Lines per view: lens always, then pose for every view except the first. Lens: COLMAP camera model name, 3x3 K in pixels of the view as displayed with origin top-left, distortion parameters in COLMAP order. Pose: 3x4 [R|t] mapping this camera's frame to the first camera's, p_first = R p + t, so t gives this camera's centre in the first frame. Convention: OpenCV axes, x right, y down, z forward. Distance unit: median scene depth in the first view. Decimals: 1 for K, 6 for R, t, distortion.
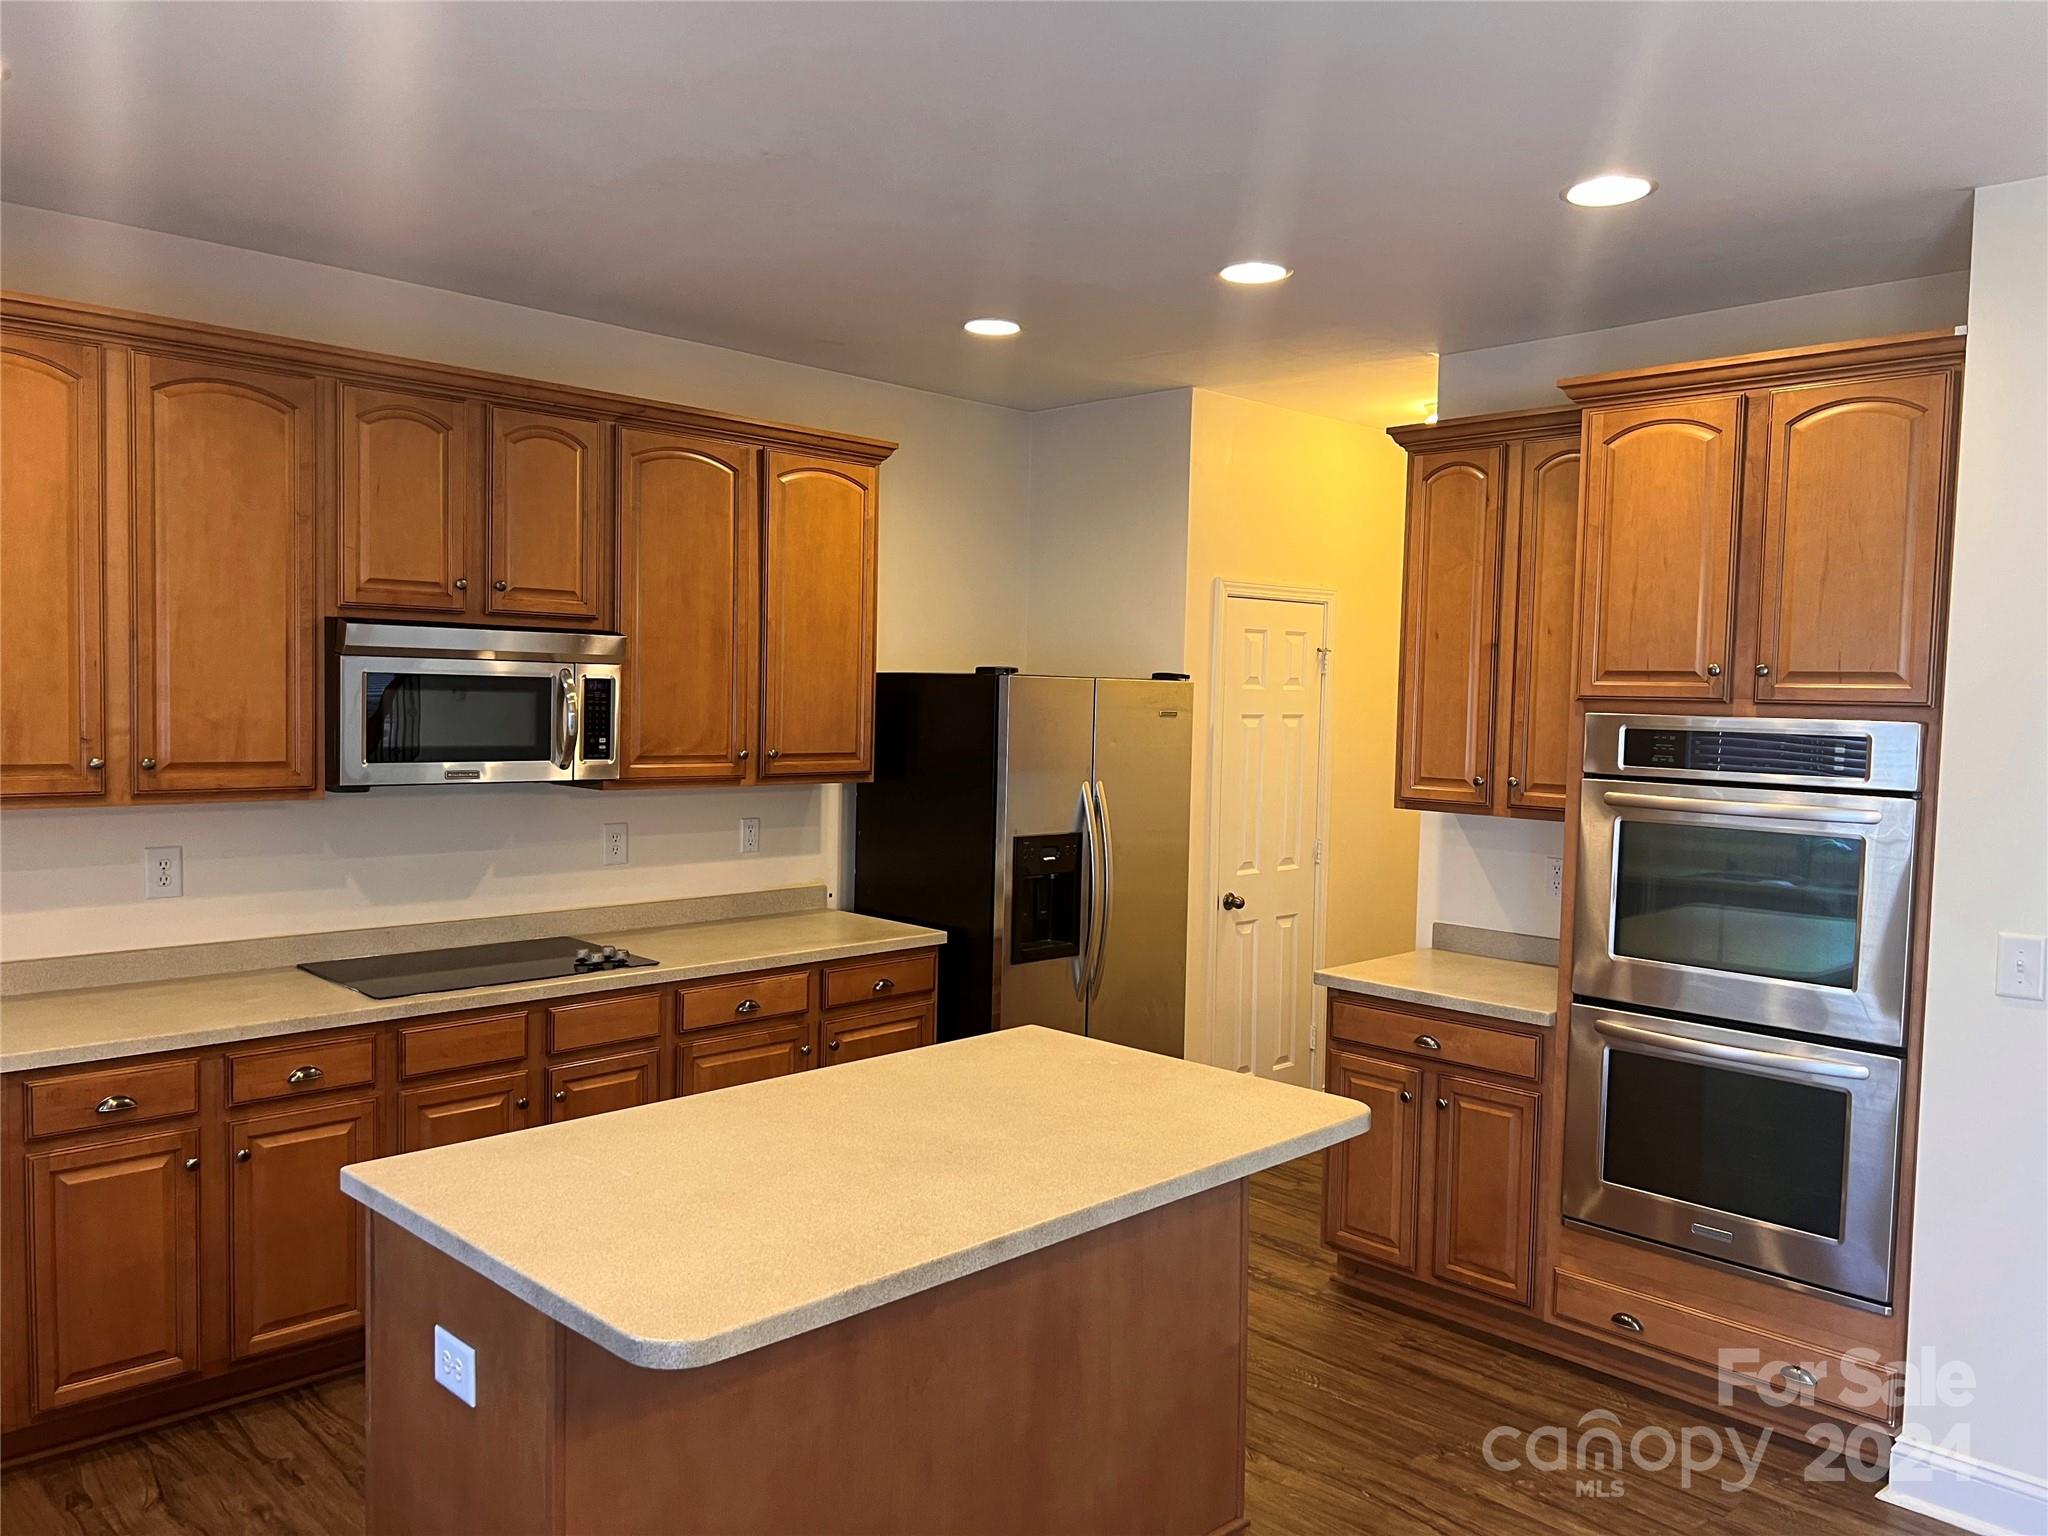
lens RADIAL K [[1447.5, 0, 1024.0], [0, 1447.5, 768.0], [0, 0, 1]] dist [-0.003554, -0.002254]
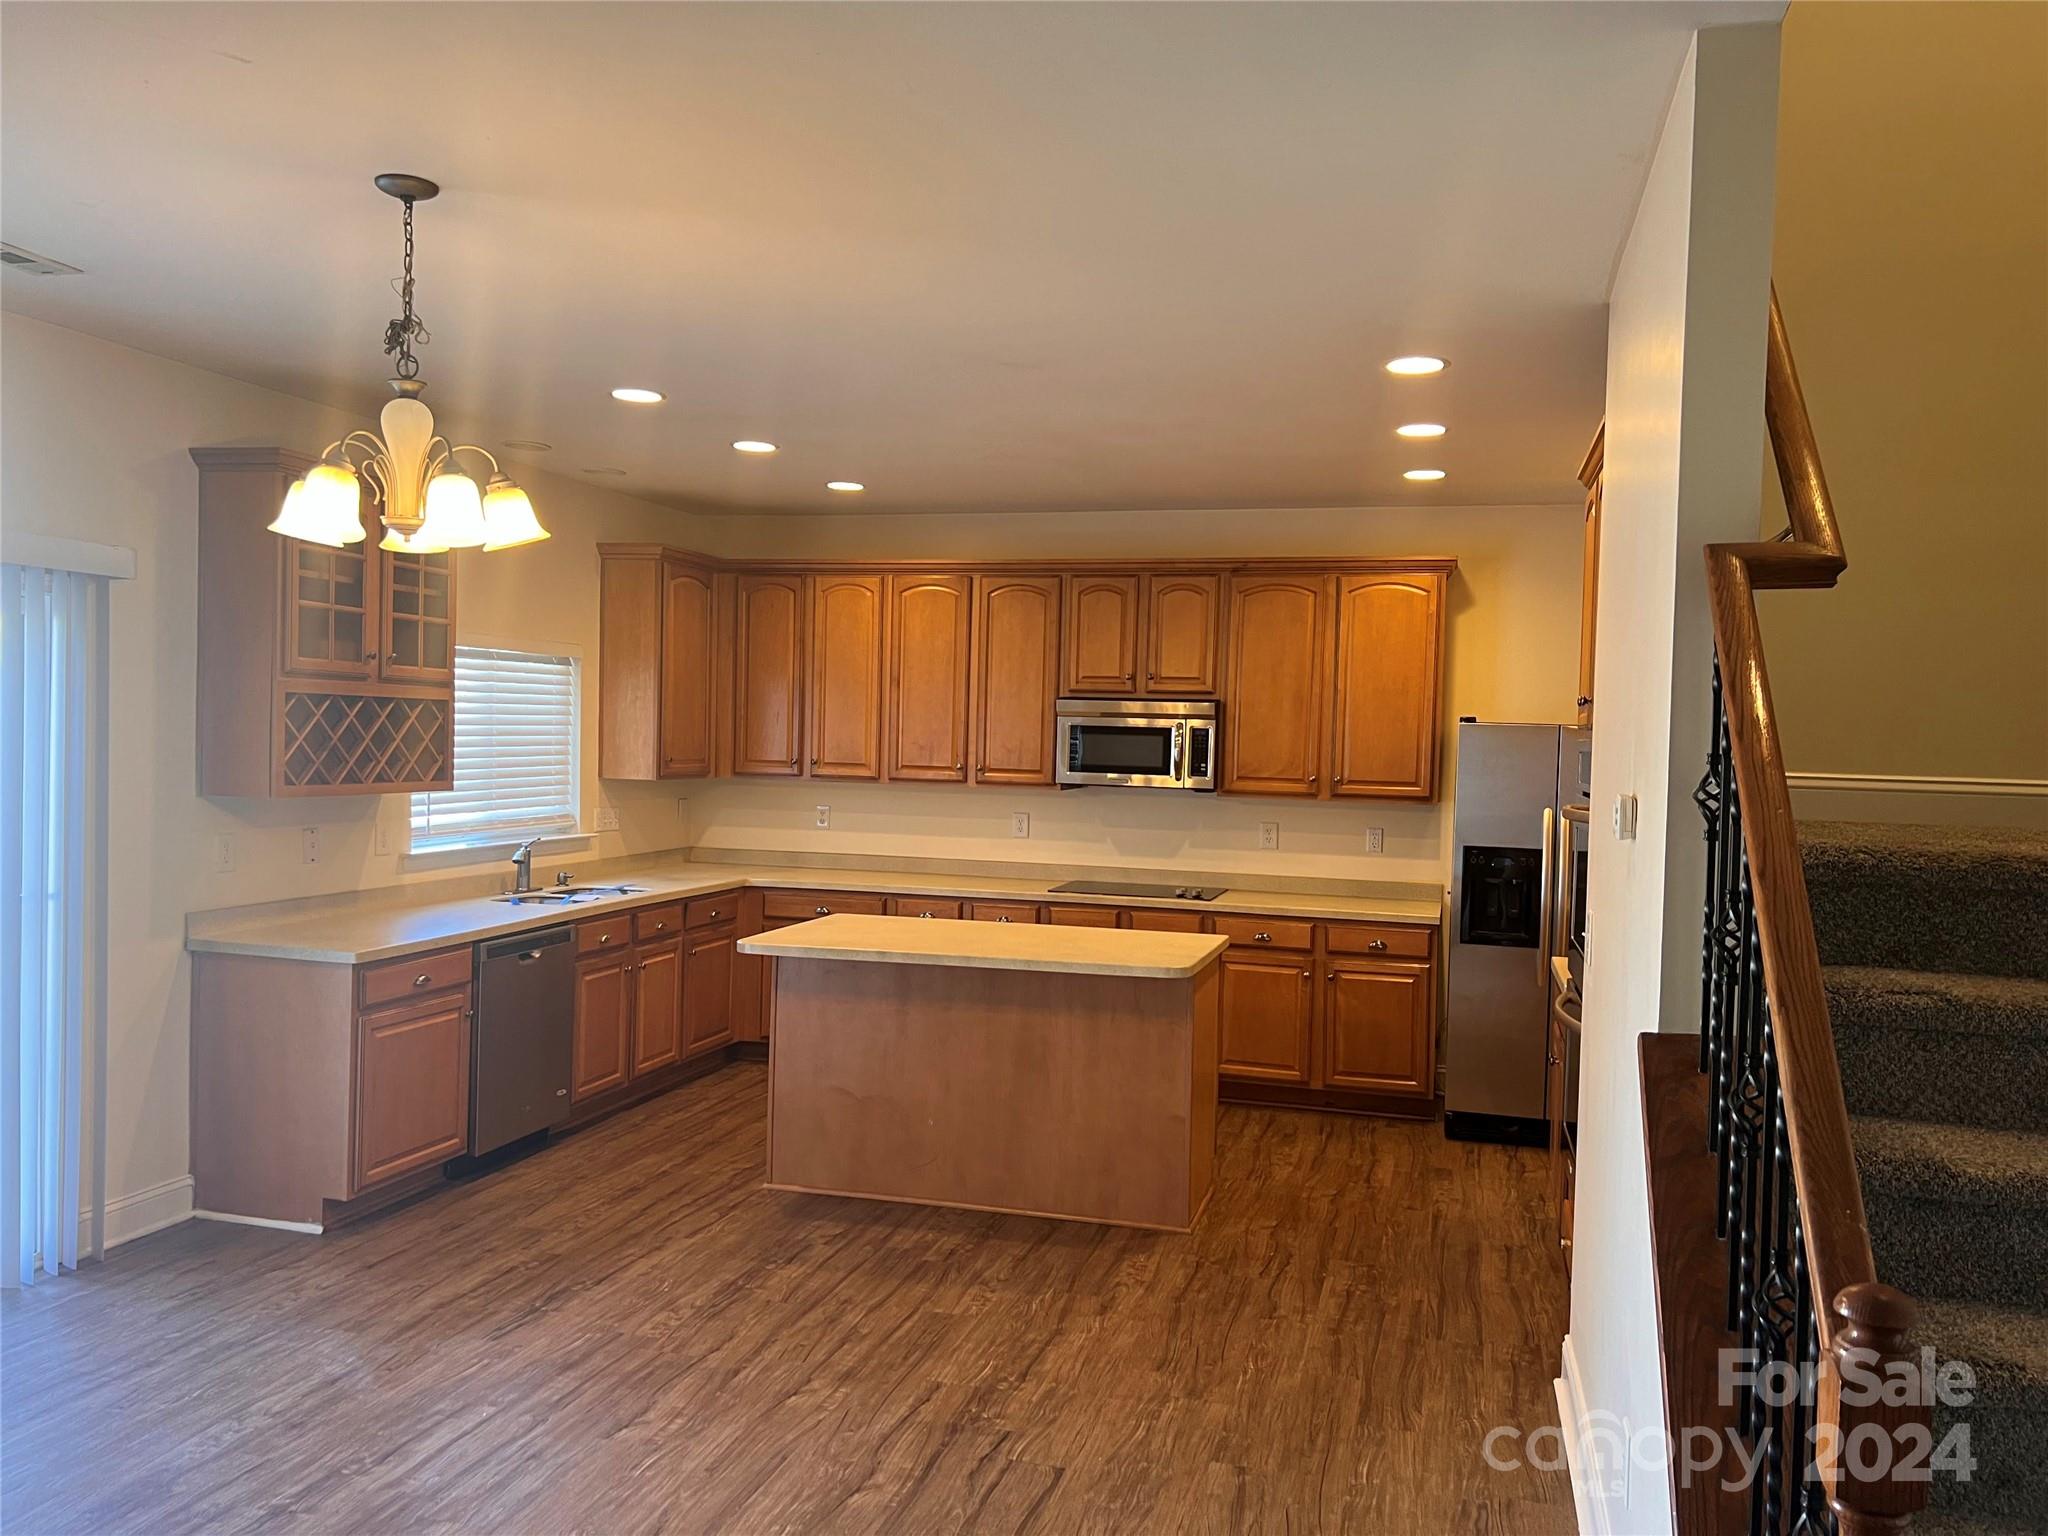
lens RADIAL K [[1536.3, 0, 1083.0], [0, 1536.3, 770.5], [0, 0, 1]] dist [-0.001581, -0.004080]
pose [[0.520620, 0.016988, -0.853619, 1.366245], [-0.058542, 0.998159, -0.015840, 0.027234], [0.851779, 0.058219, 0.520656, -0.050805]]
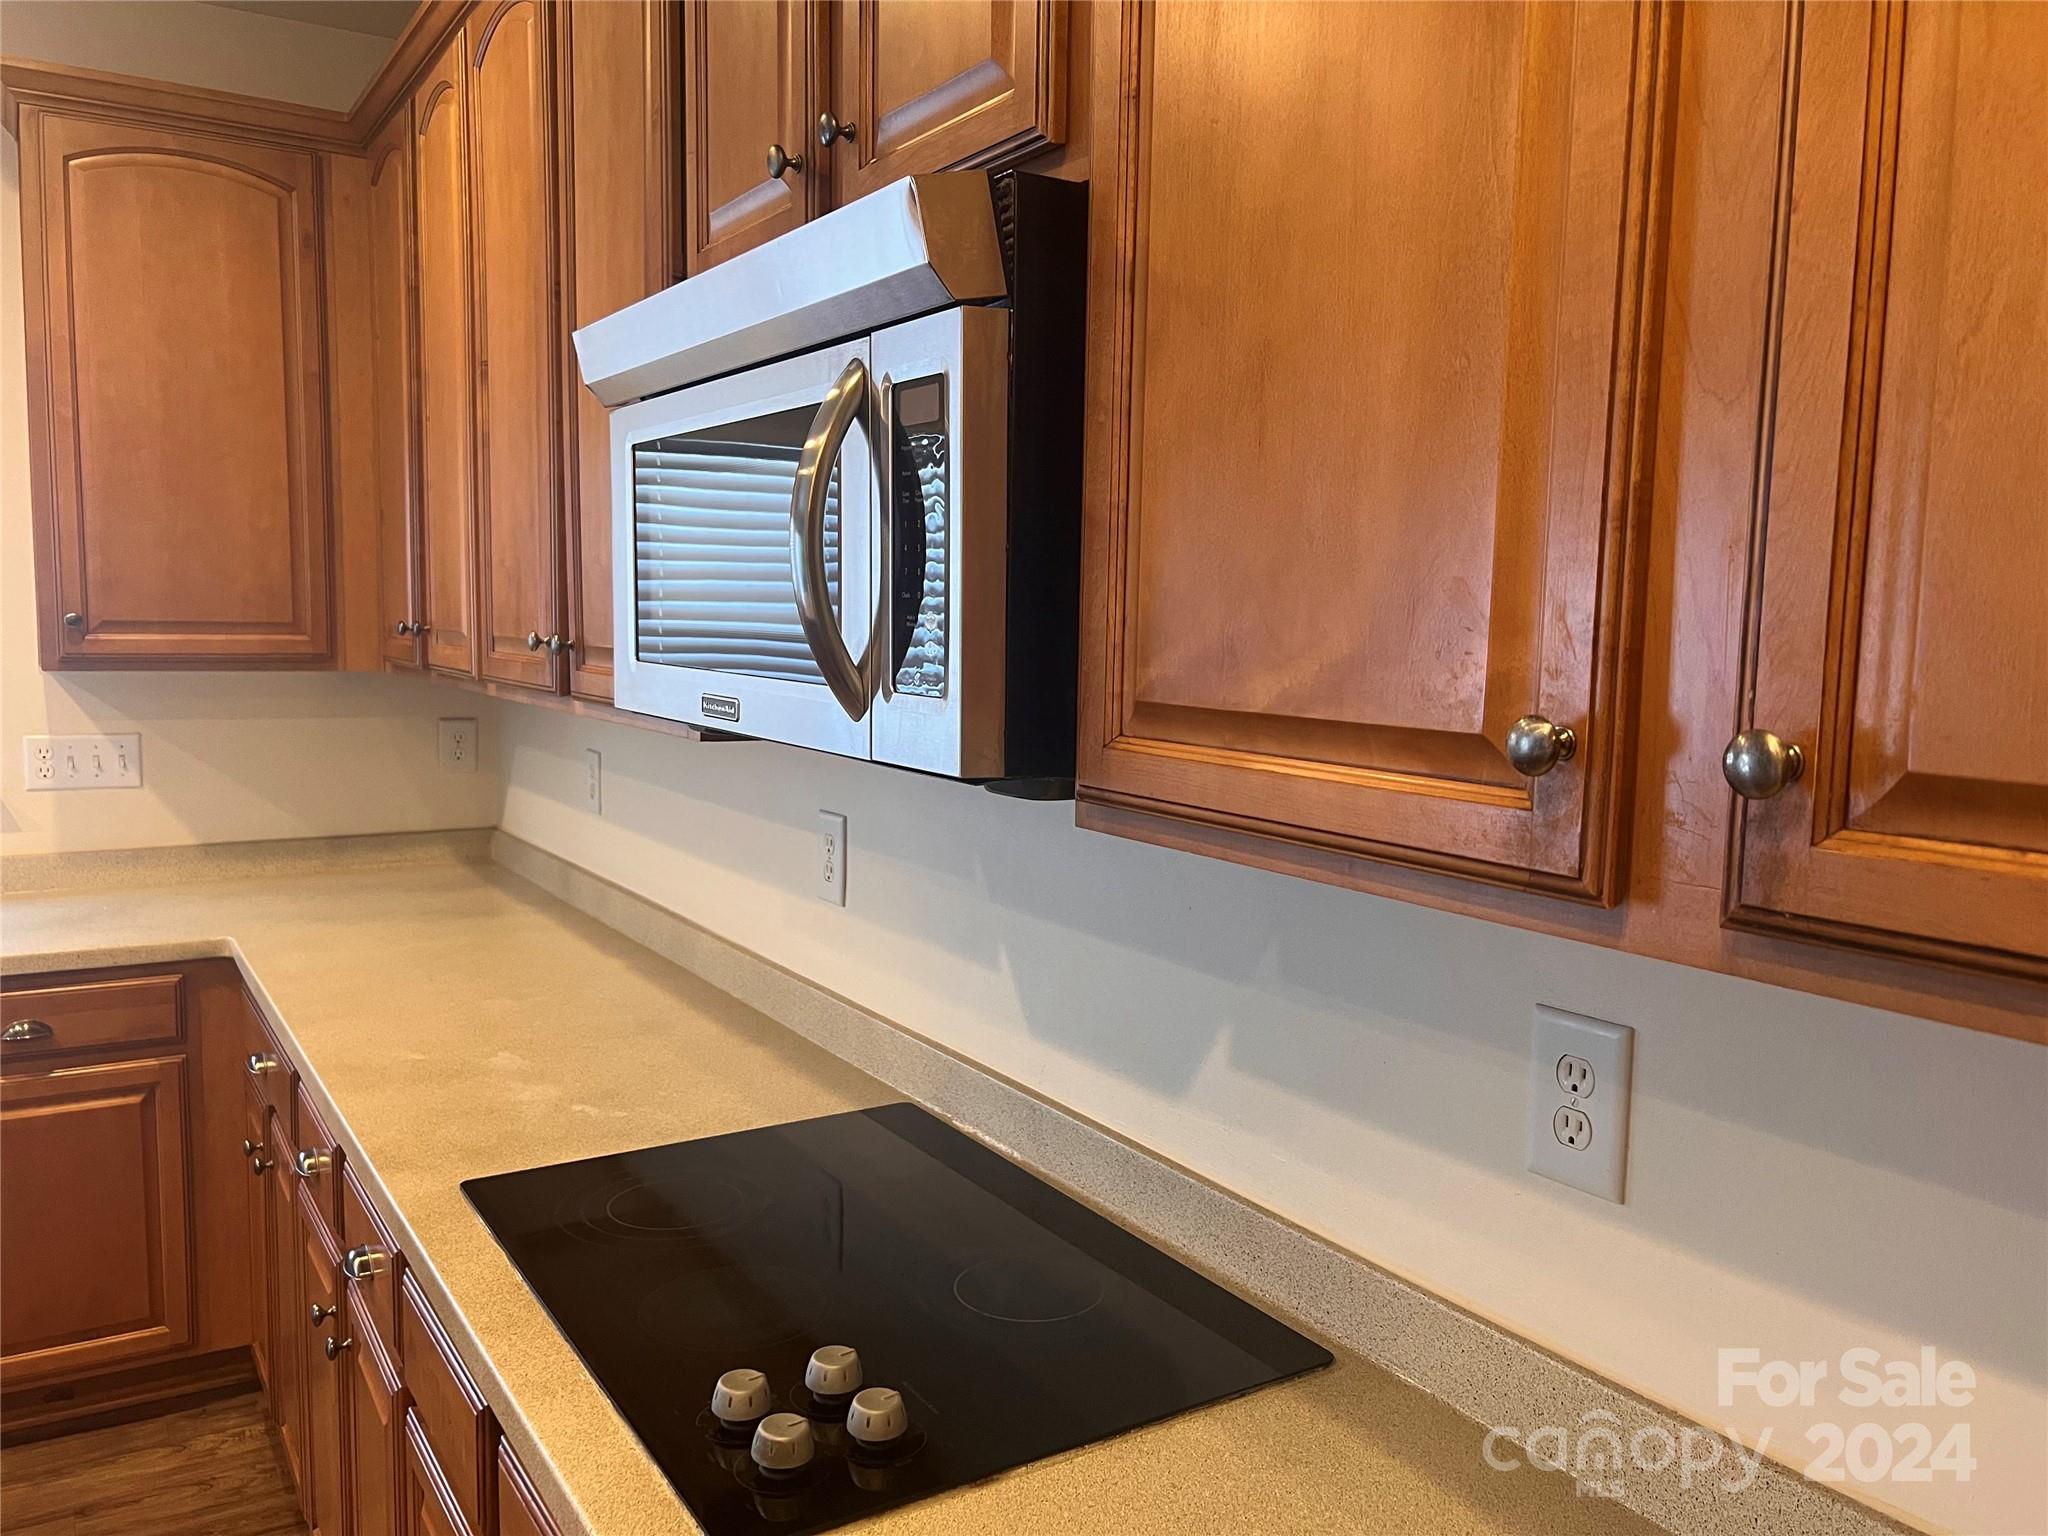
lens RADIAL K [[1576.1, 0, 1024.0], [0, 1576.1, 768.0], [0, 0, 1]] dist [-0.005133, -0.002941]
pose [[-0.208845, 0.077555, -0.974869, -0.024515], [-0.071862, 0.992938, 0.094388, -0.025528], [0.975305, 0.089768, -0.201797, 1.278820]]
